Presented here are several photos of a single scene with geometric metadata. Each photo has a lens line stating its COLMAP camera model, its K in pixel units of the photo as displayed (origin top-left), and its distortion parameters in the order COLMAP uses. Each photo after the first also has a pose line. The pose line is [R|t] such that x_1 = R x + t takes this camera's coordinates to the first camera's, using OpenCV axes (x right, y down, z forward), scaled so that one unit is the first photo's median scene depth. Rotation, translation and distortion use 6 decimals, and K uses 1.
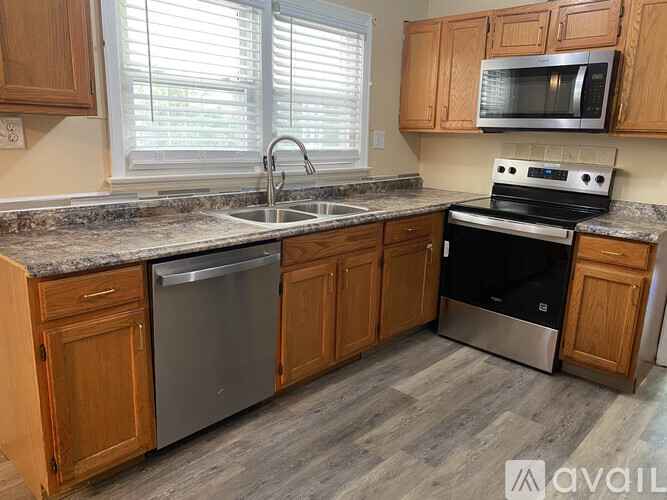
lens RADIAL K [[505.7, 0, 331.9], [0, 505.7, 246.2], [0, 0, 1]] dist [-0.000007, -0.003449]
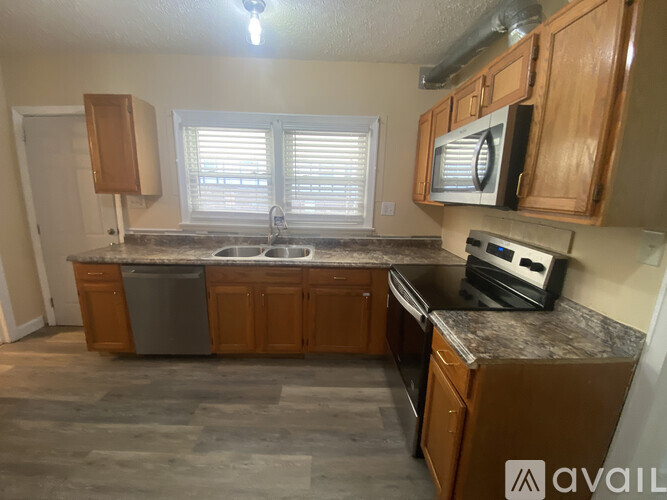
lens RADIAL K [[271.2, 0, 333.5], [0, 271.2, 250.0], [0, 0, 1]] dist [0.014174, -0.018294]
pose [[0.700977, 0.140146, -0.699279, 0.668870], [-0.163155, 0.986012, 0.034061, -0.134529], [0.694271, 0.090215, 0.714037, 0.516048]]
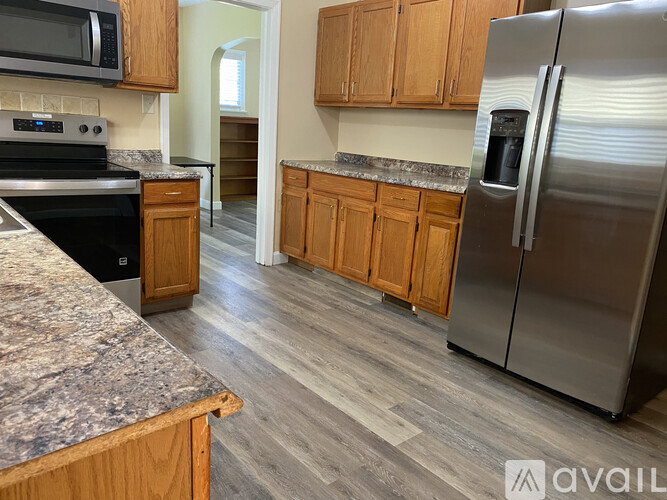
lens RADIAL K [[505.7, 0, 331.9], [0, 505.7, 246.2], [0, 0, 1]] dist [-0.000007, -0.003449]
pose [[0.113697, -0.255076, 0.960213, -0.505986], [0.161821, 0.958329, 0.235415, -0.078589], [-0.980248, 0.128616, 0.150236, 0.460536]]
